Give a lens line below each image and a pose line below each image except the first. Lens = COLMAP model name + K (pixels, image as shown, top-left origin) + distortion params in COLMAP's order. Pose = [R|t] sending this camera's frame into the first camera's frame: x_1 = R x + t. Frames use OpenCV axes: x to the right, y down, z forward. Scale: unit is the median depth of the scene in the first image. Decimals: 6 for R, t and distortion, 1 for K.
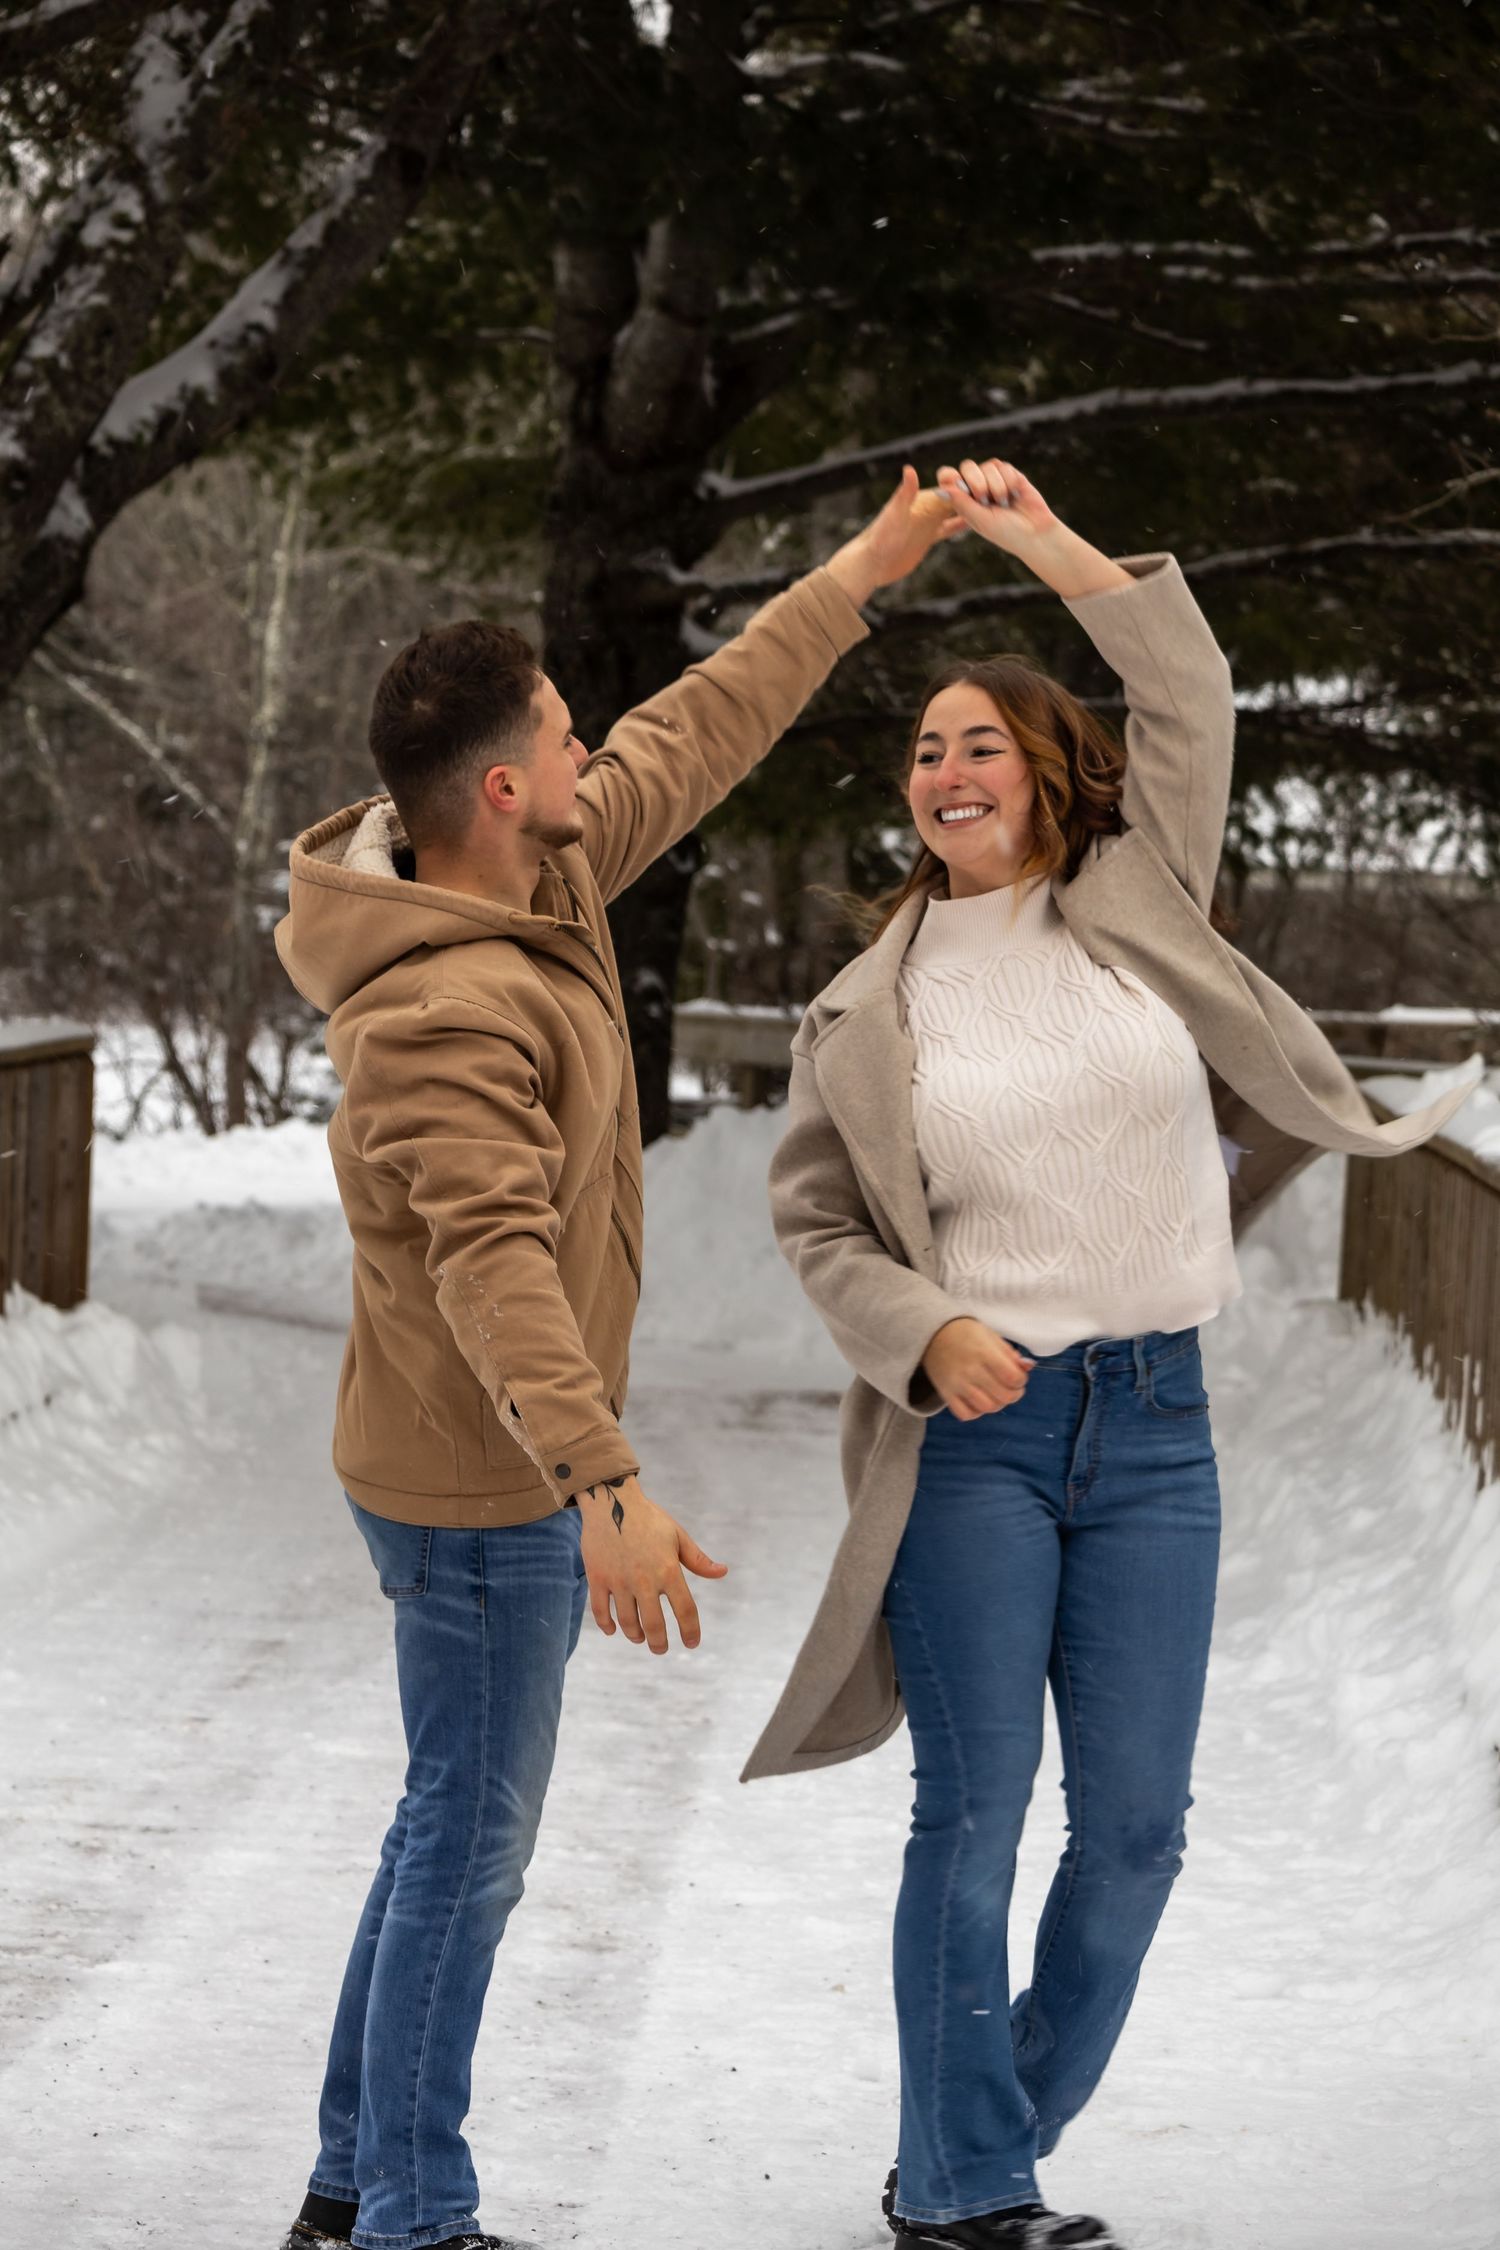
lens RADIAL K [[7893.9, 0, 757.0], [0, 7893.9, 1118.4], [0, 0, 1]] dist [-0.131629, 0.000000]
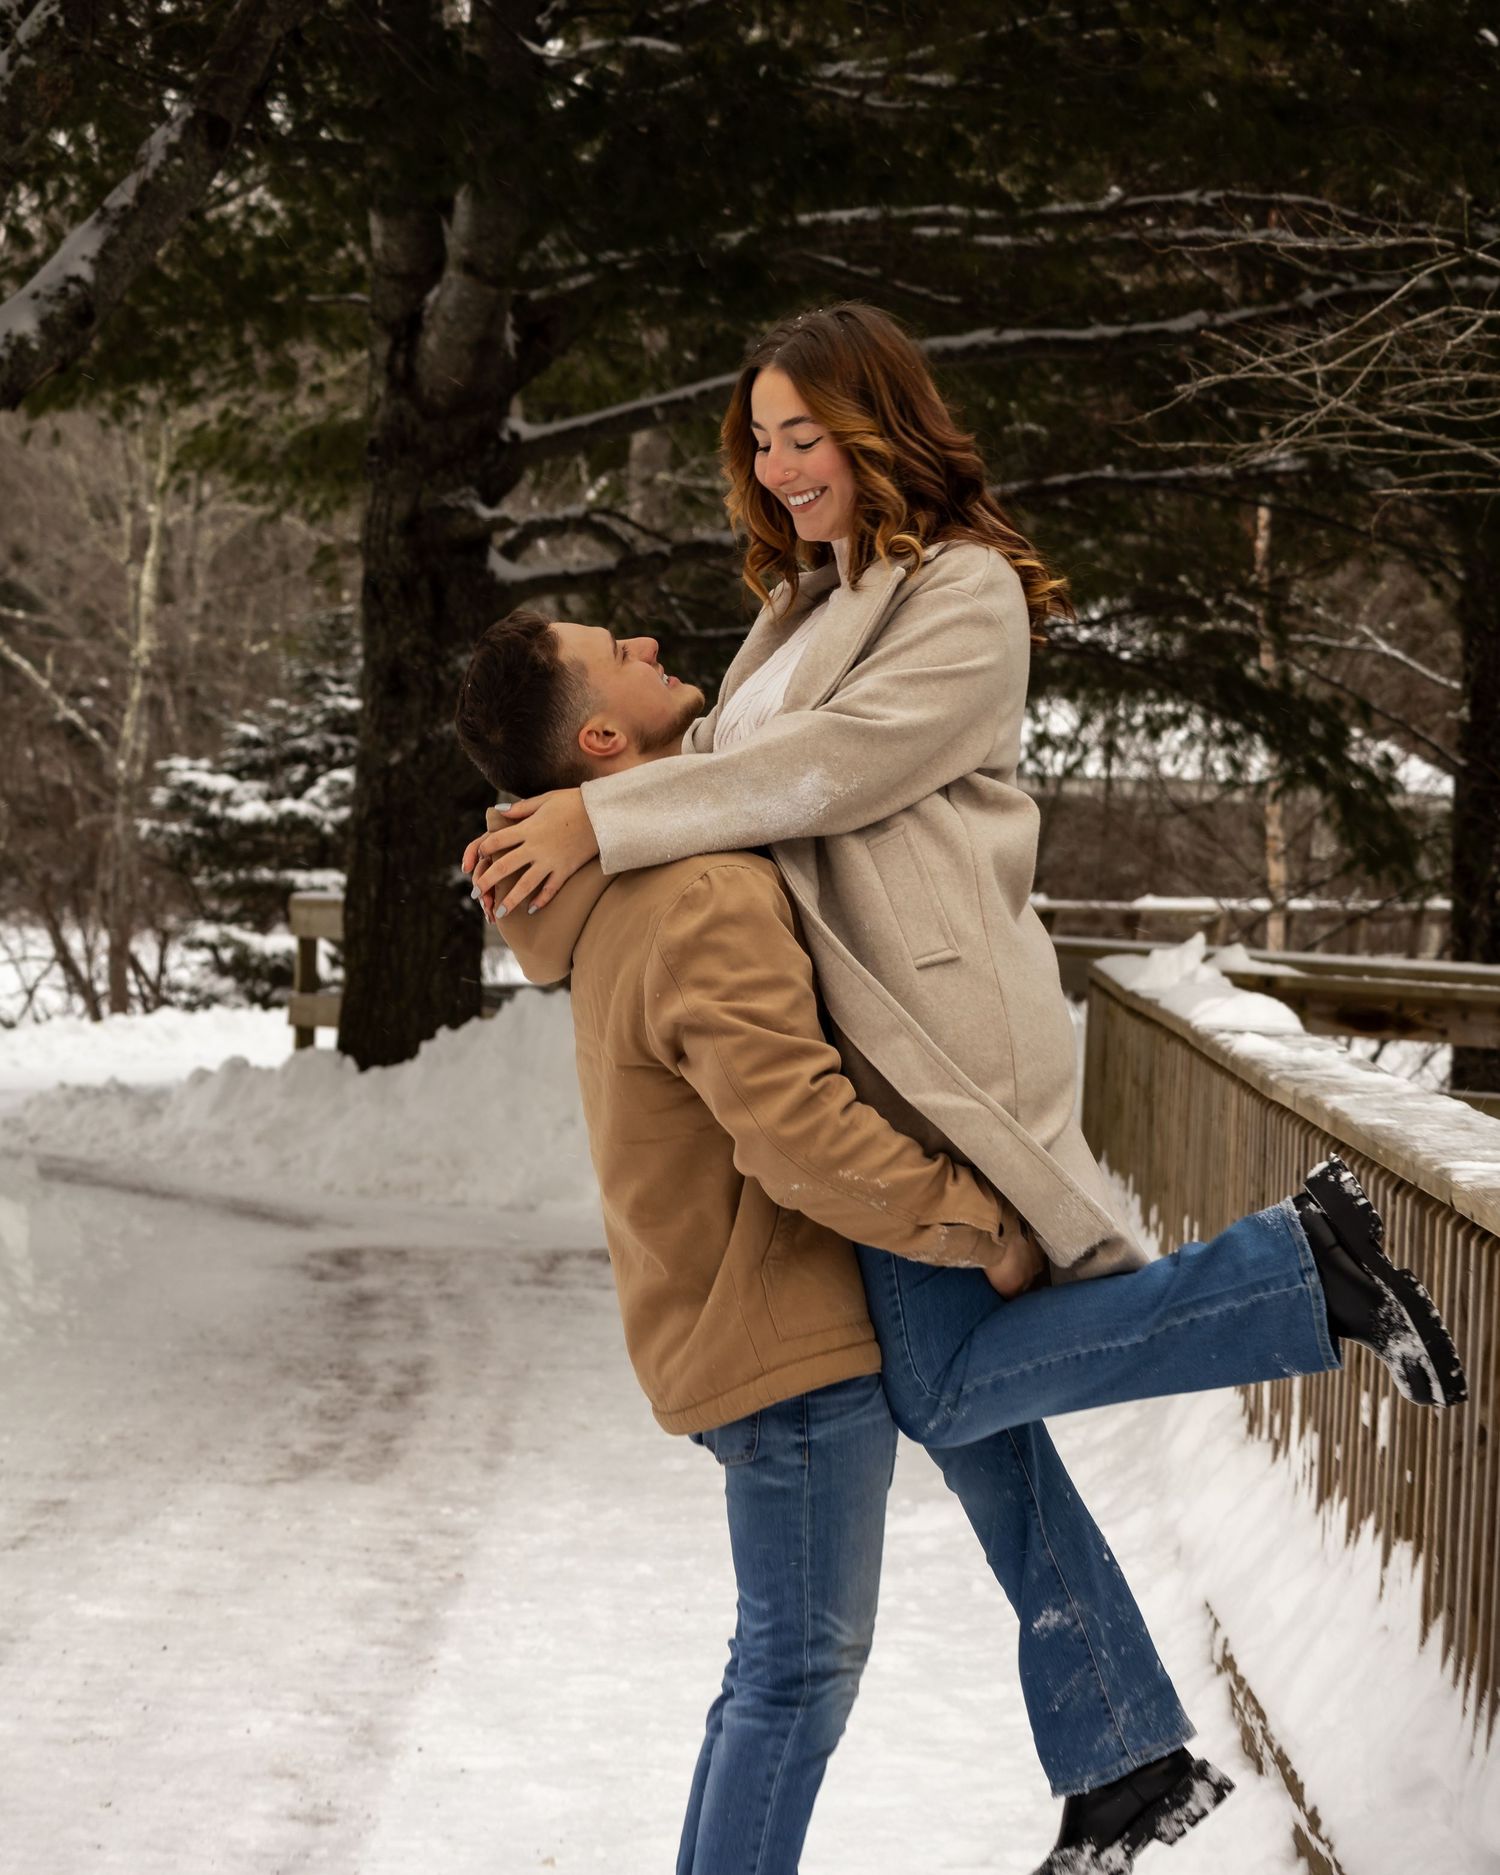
lens RADIAL K [[6217.5, 0, 744.3], [0, 6217.5, 946.6], [0, 0, 1]] dist [-0.165518, 0.000000]
pose [[0.999896, -0.012033, 0.007934, 0.018904], [0.012104, 0.999887, -0.008933, 0.000531], [-0.007826, 0.009028, 0.999929, 0.128894]]
